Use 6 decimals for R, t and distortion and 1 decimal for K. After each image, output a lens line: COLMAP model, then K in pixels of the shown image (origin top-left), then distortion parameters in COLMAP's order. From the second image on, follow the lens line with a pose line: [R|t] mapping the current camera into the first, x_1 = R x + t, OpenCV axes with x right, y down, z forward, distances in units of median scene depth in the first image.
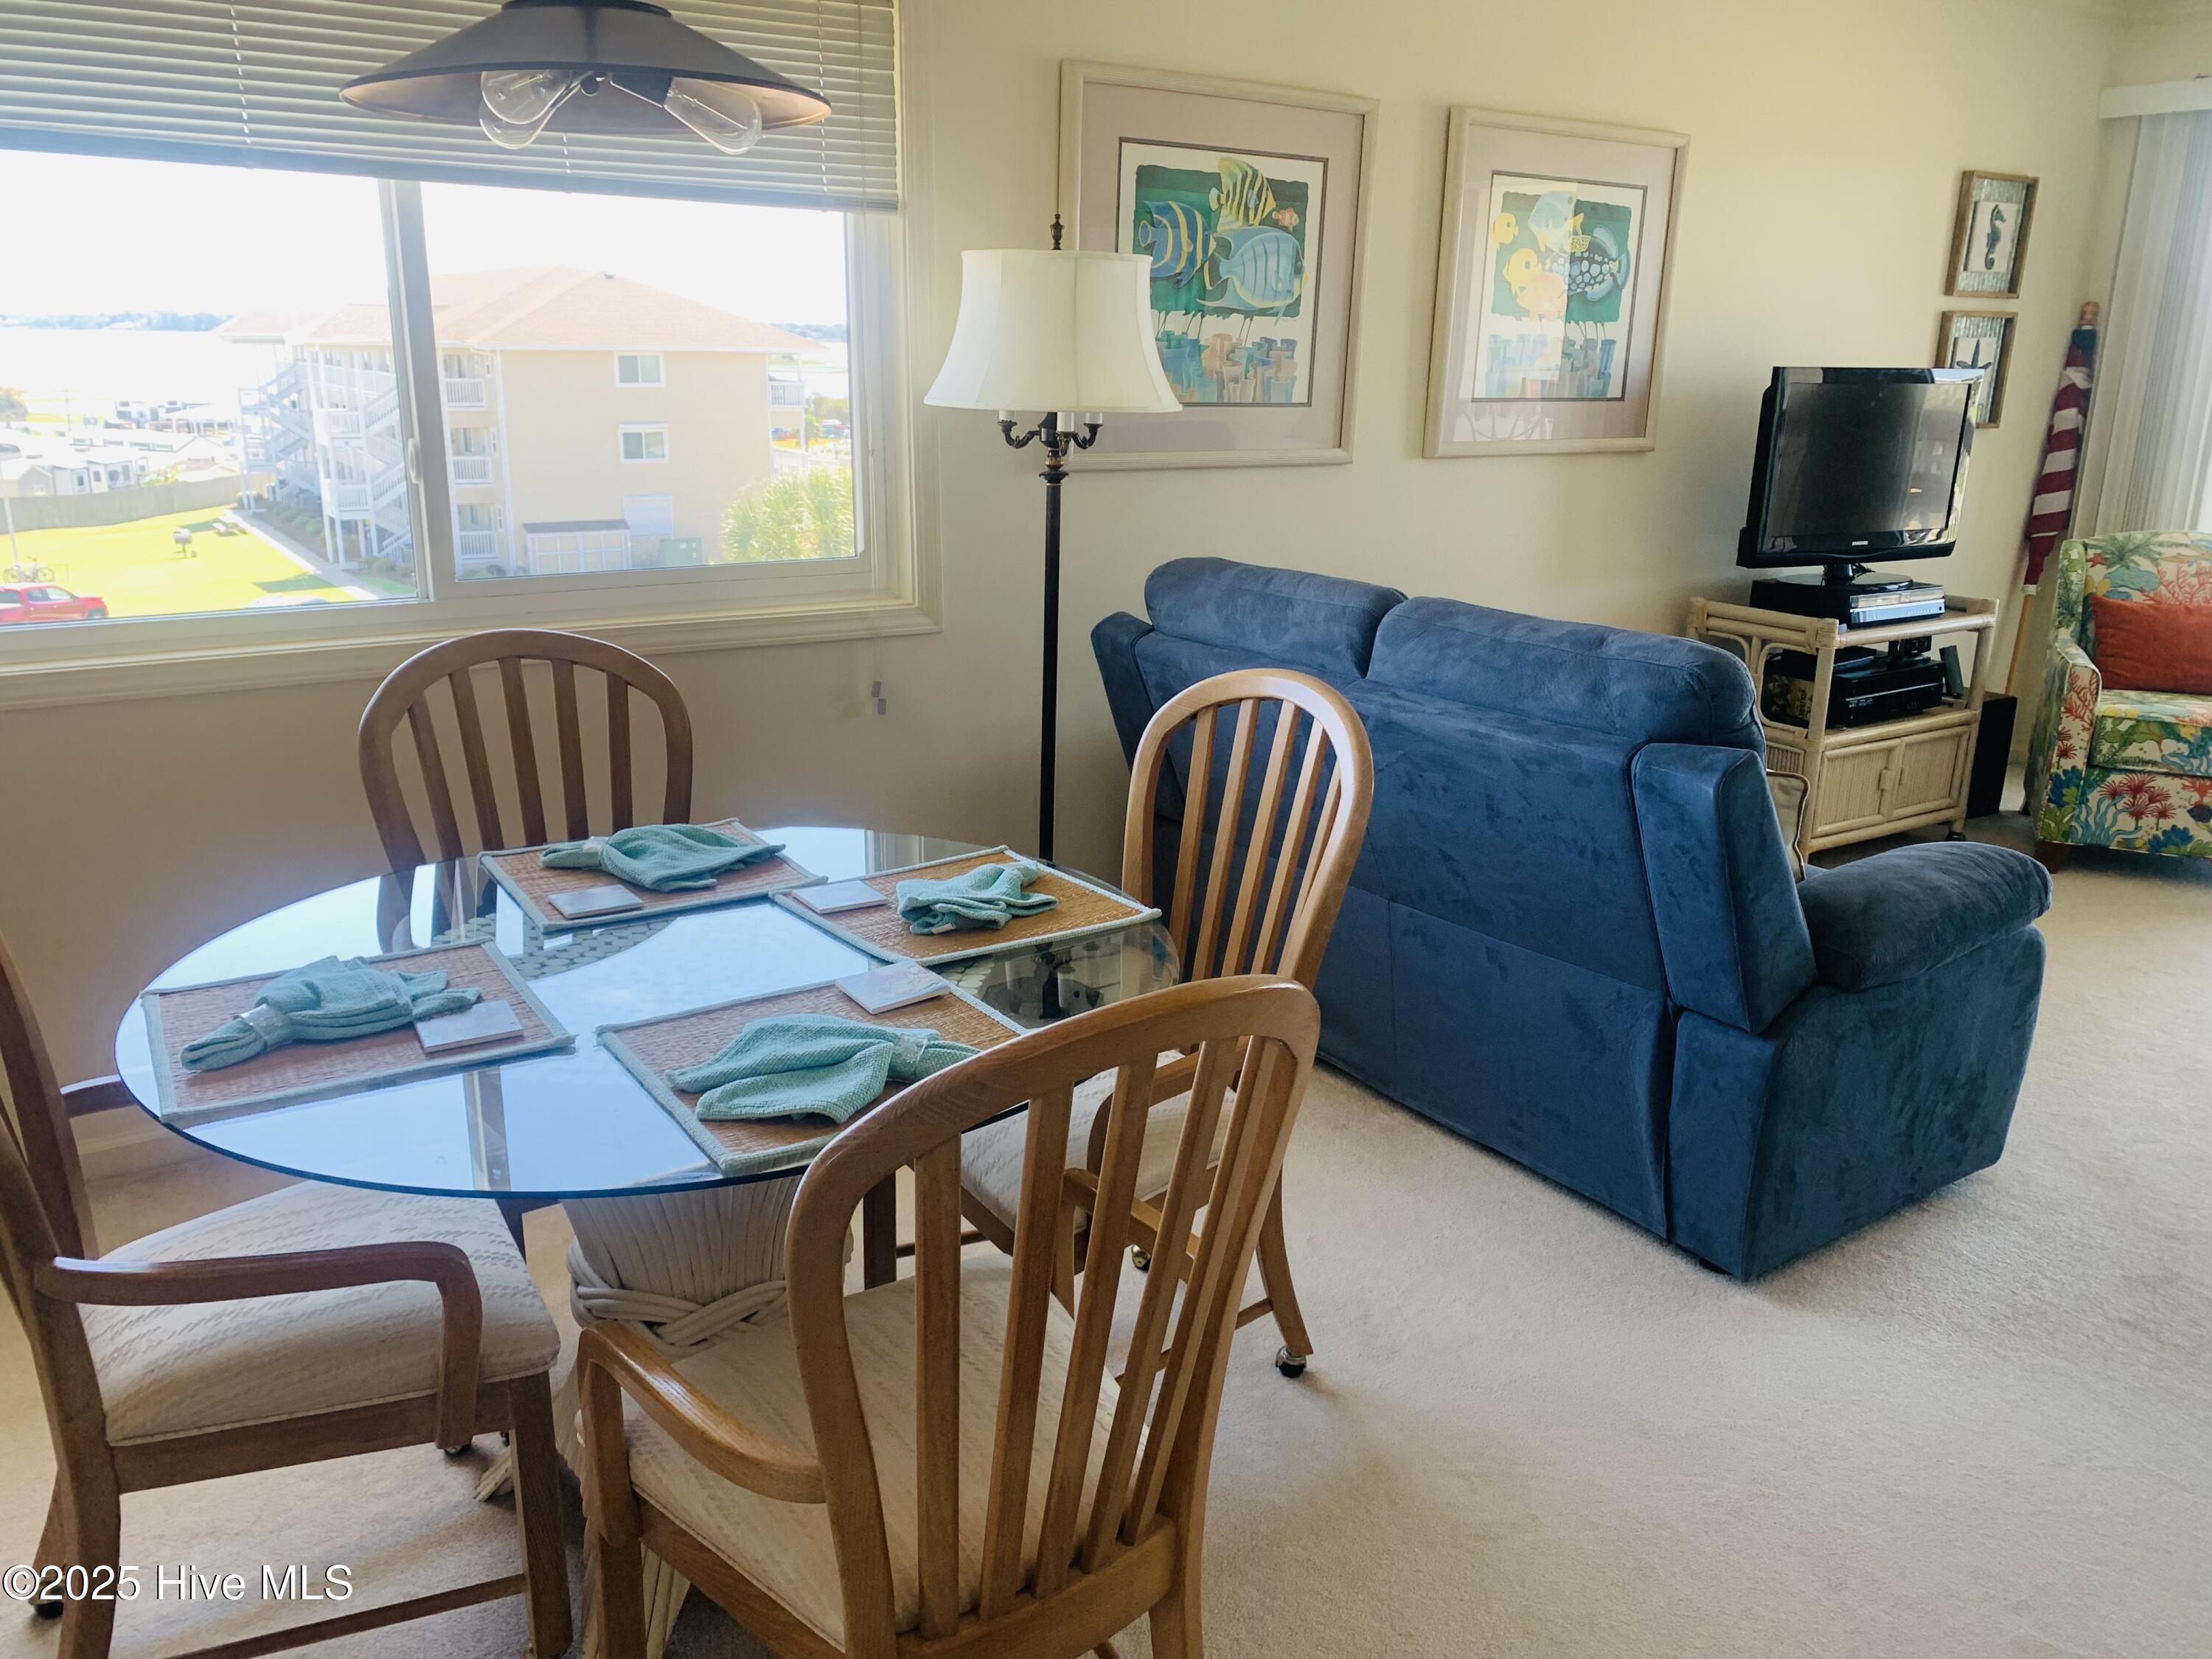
lens RADIAL K [[1666.6, 0, 1091.2], [0, 1666.6, 820.6], [0, 0, 1]] dist [0.051266, -0.065015]
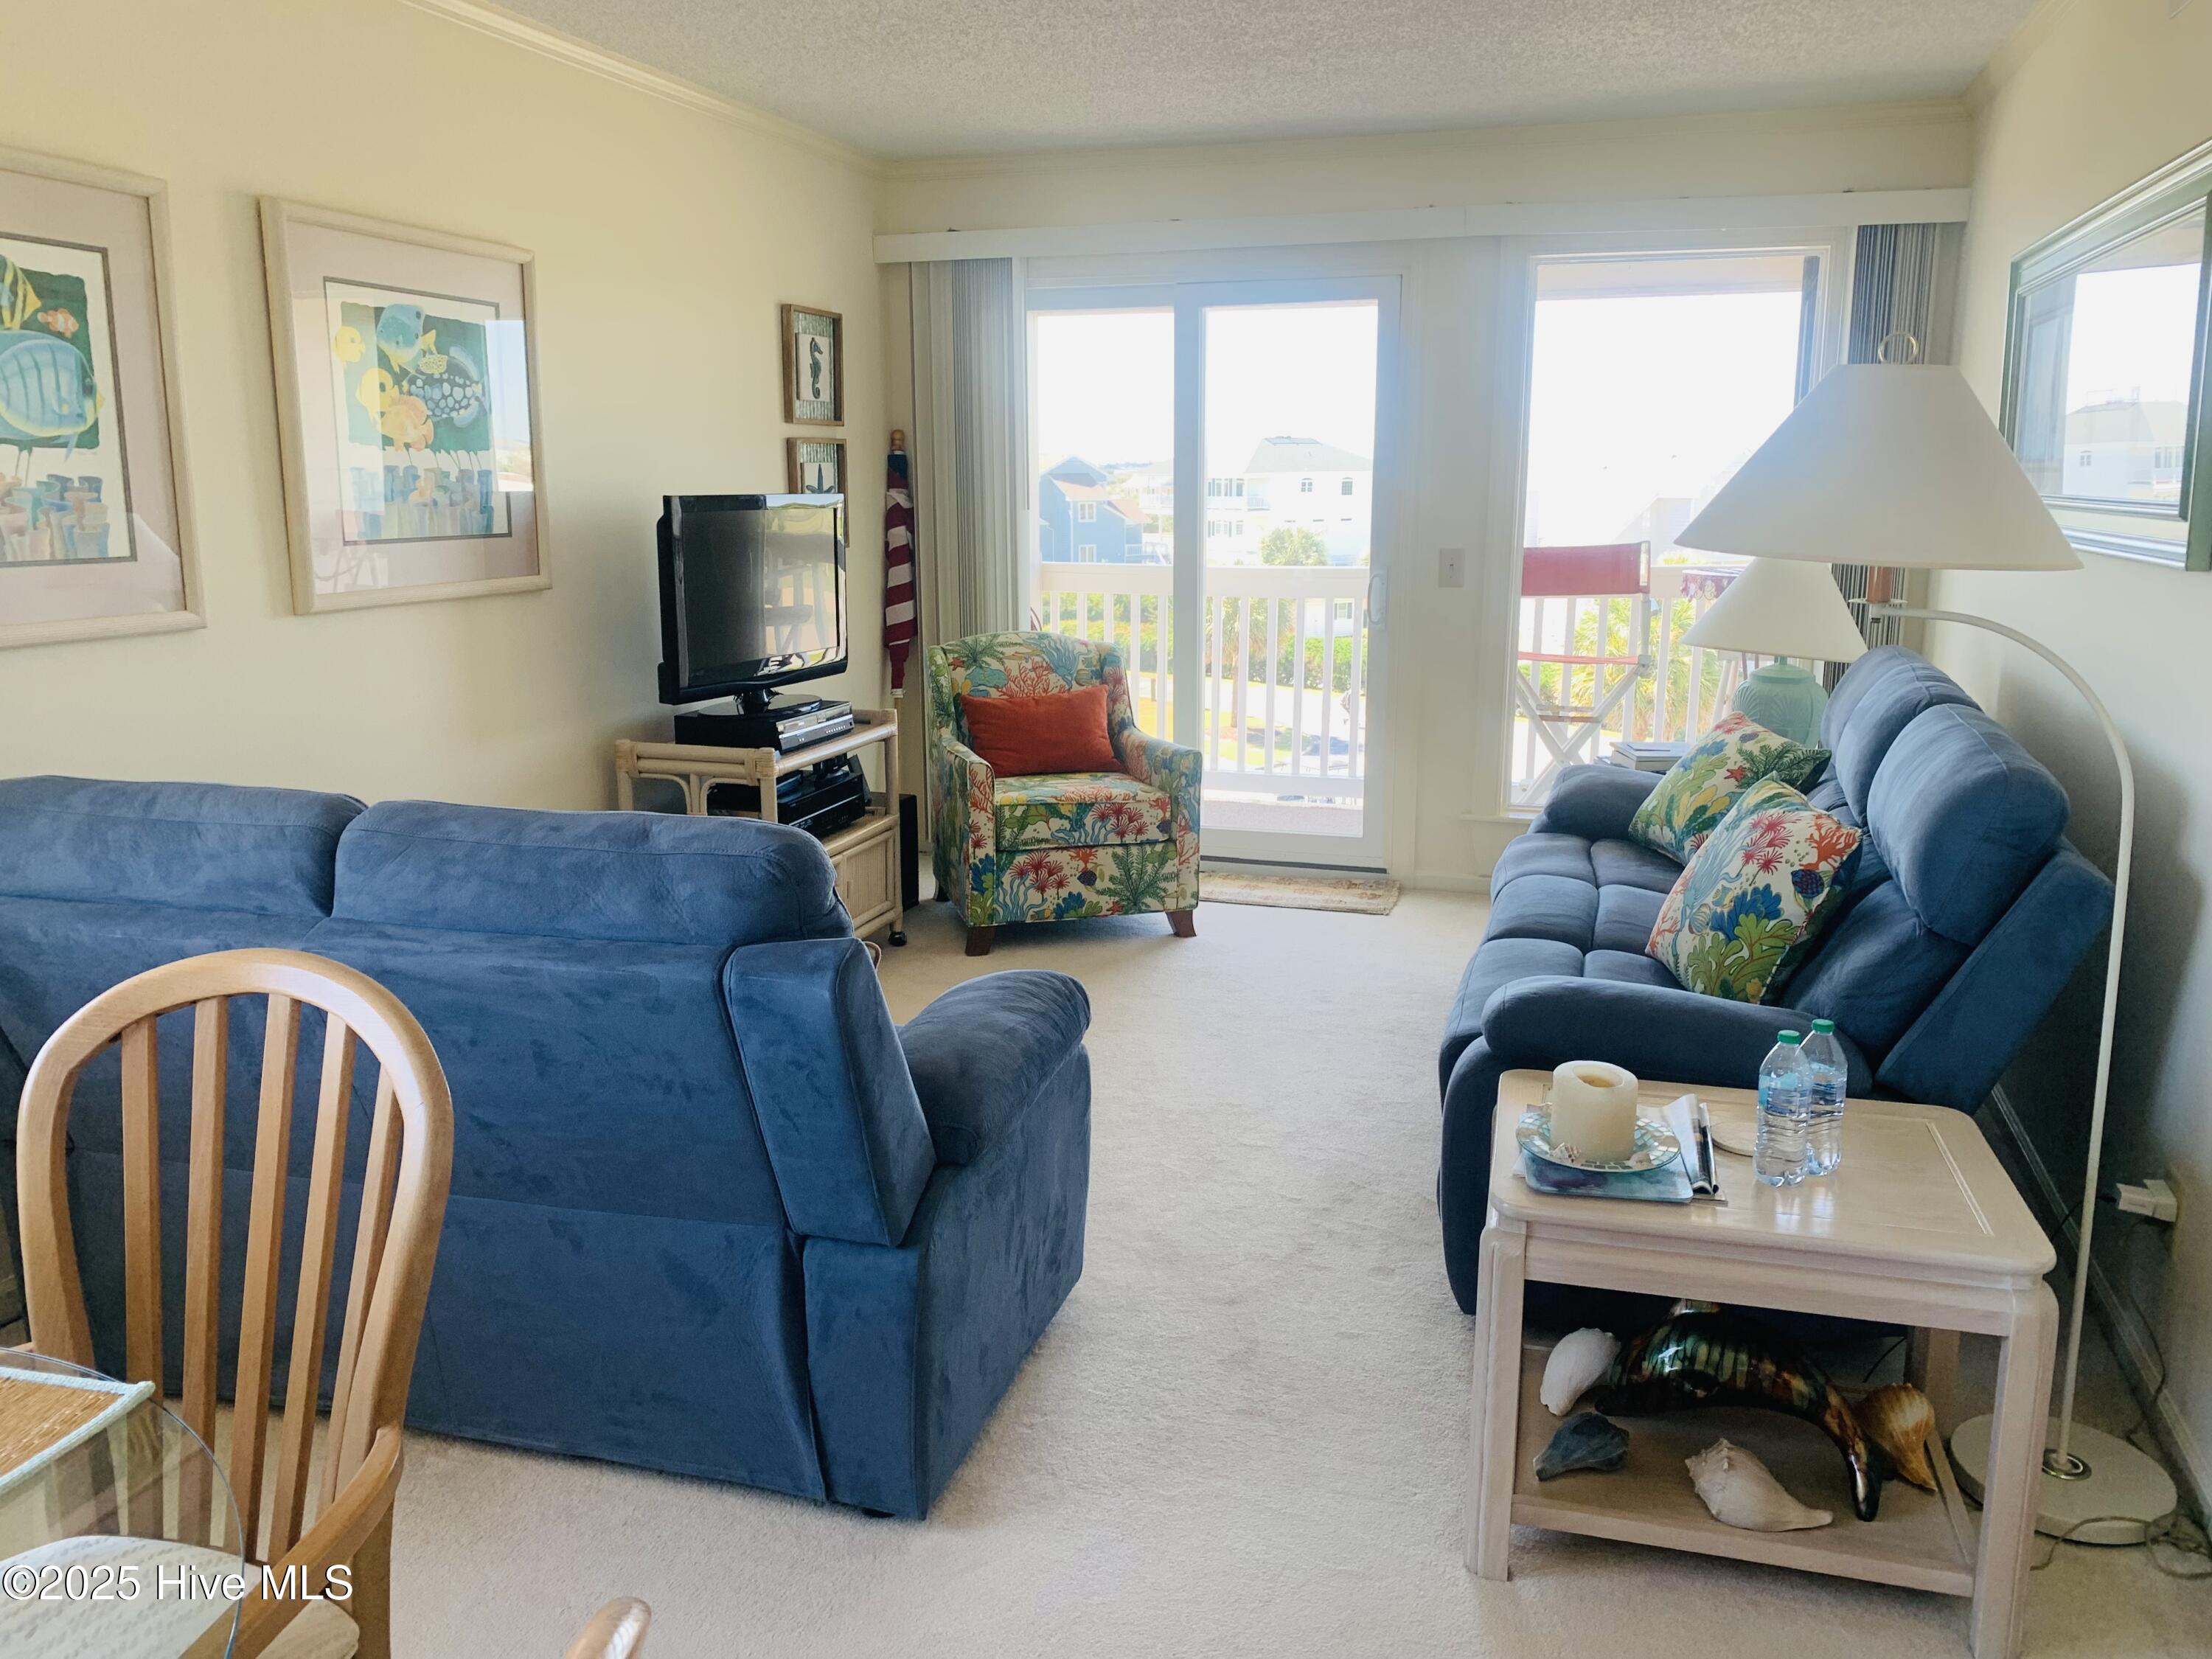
lens RADIAL K [[1692.6, 0, 1091.3], [0, 1692.6, 820.3], [0, 0, 1]] dist [0.034364, -0.041684]
pose [[0.777330, -0.143877, 0.612419, -0.031418], [0.186631, 0.982411, -0.006087, -0.055790], [-0.600772, 0.119028, 0.790510, 0.166771]]
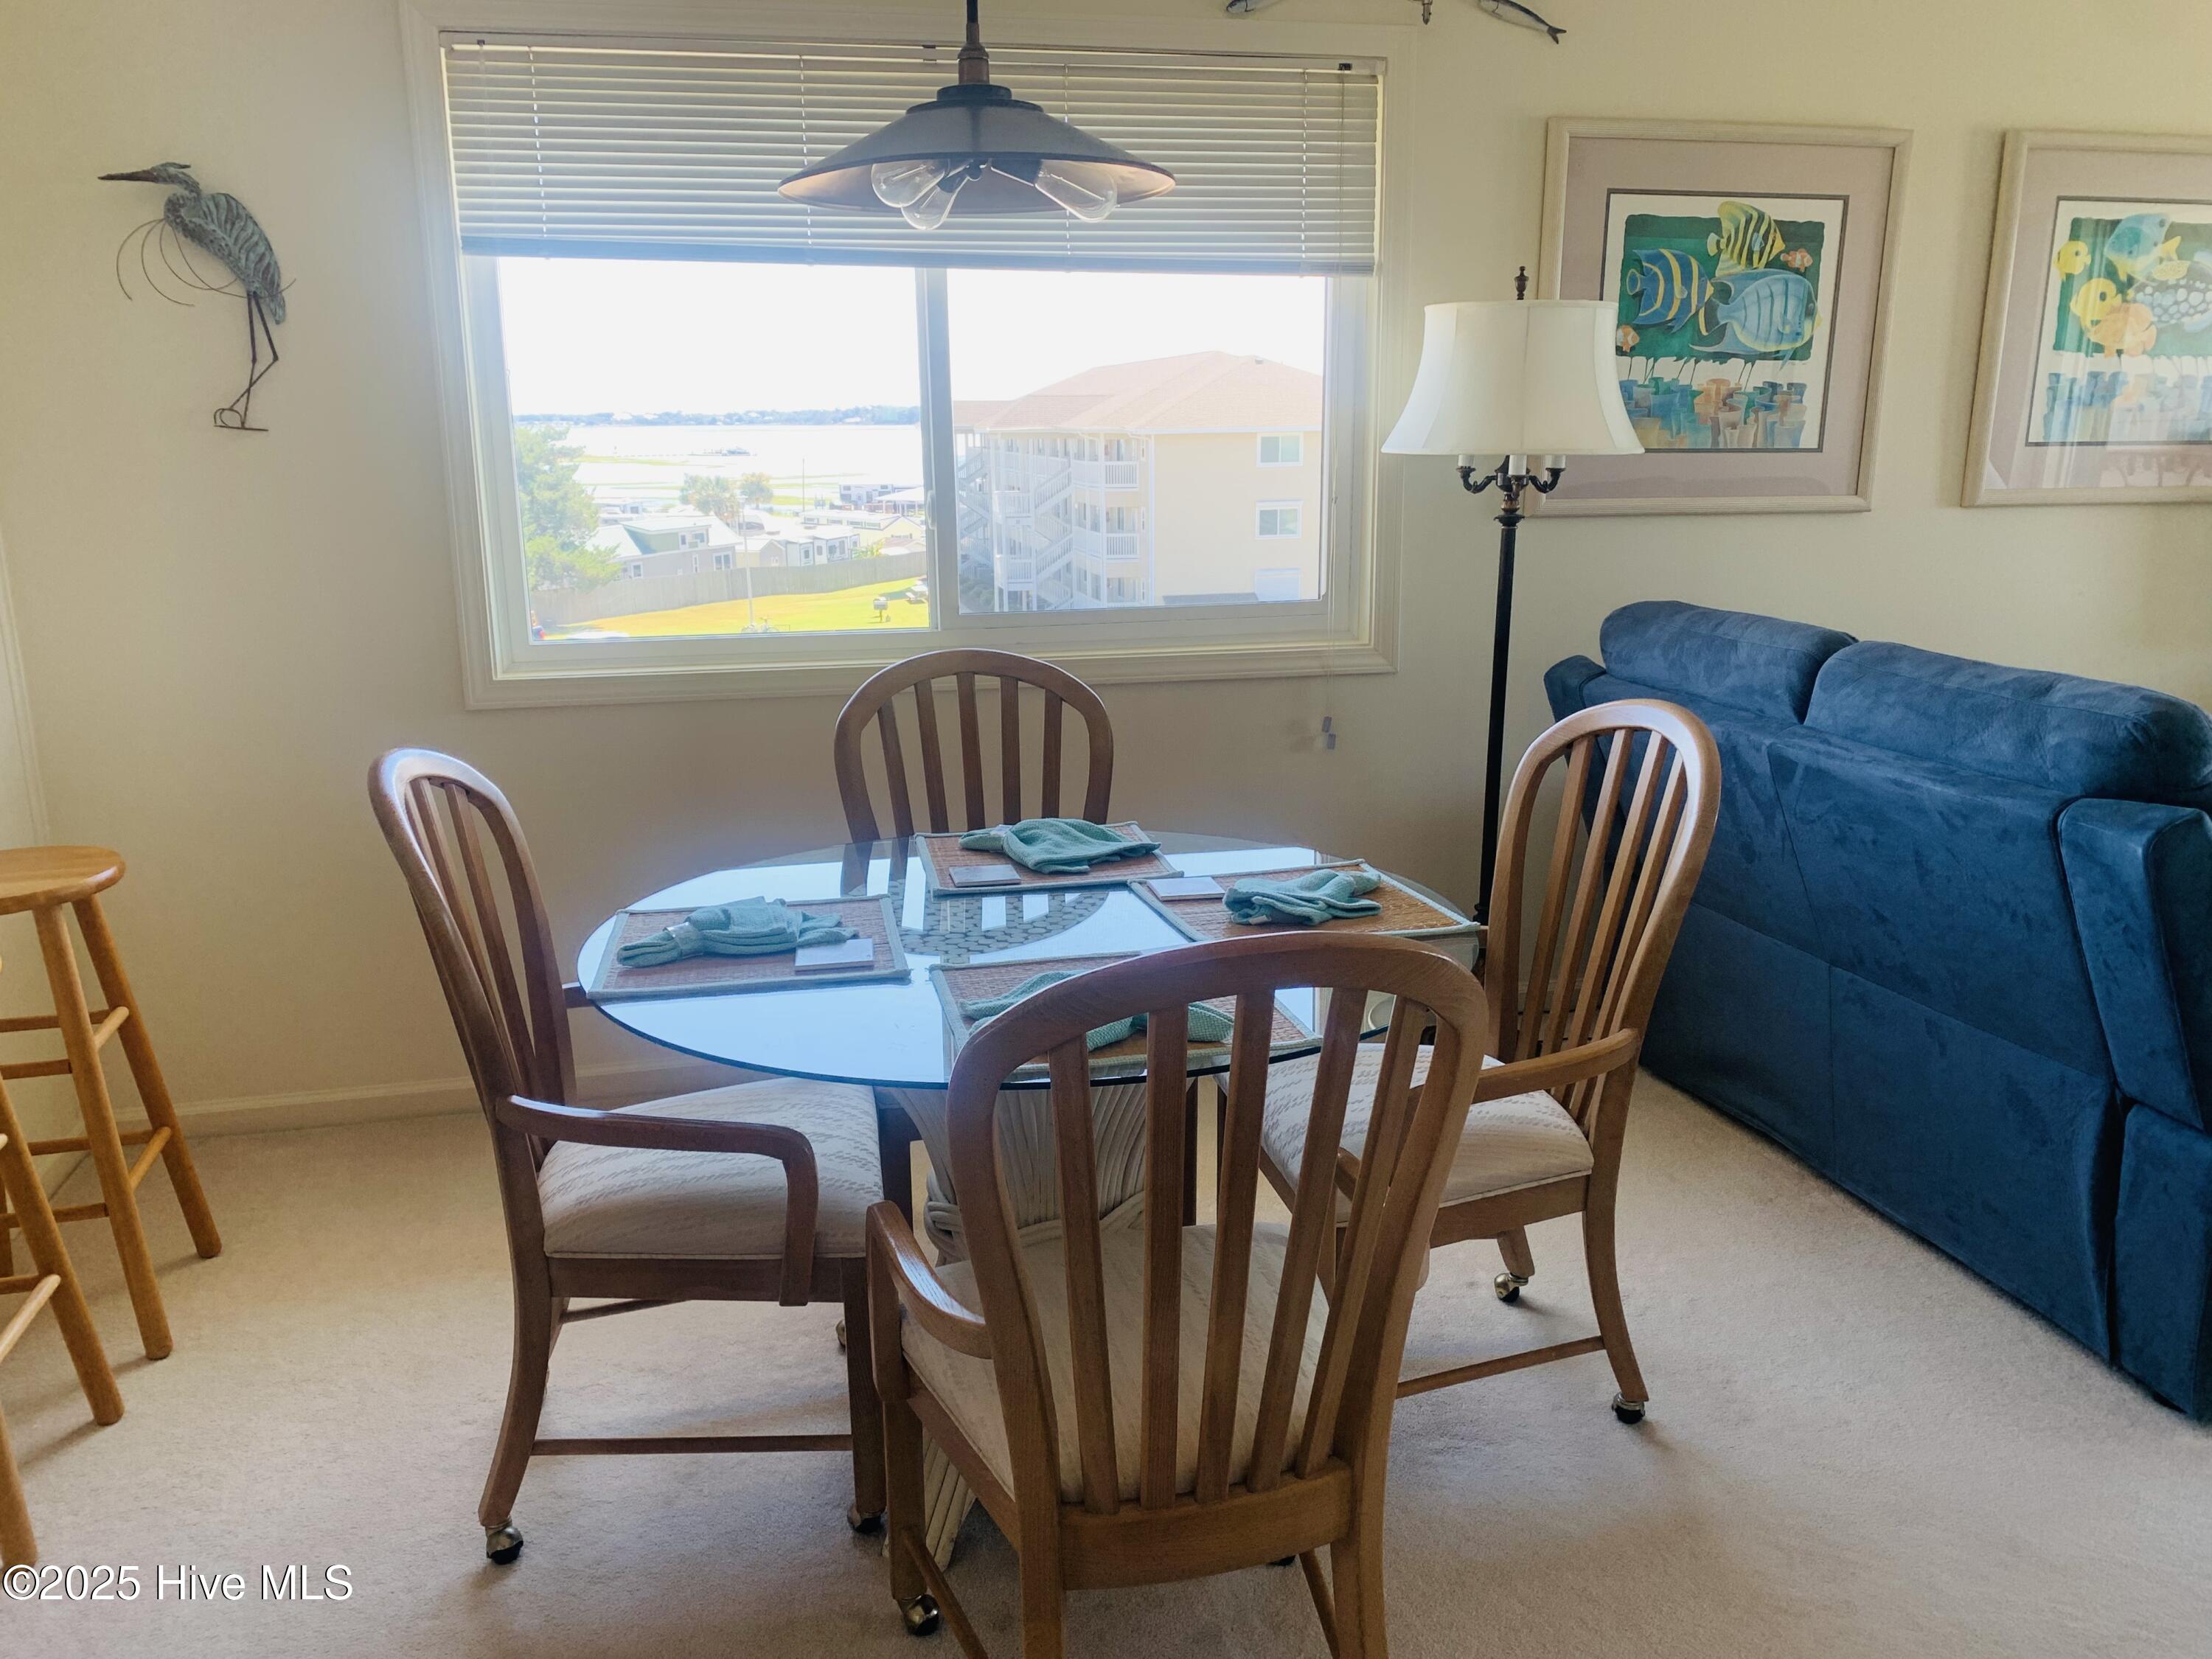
lens RADIAL K [[1668.1, 0, 1107.4], [0, 1668.1, 826.2], [0, 0, 1]] dist [0.028208, -0.027449]
pose [[0.937074, 0.060899, -0.343778, 0.117972], [-0.074505, 0.996869, -0.026495, 0.025947], [0.341088, 0.050440, 0.938677, -0.030301]]
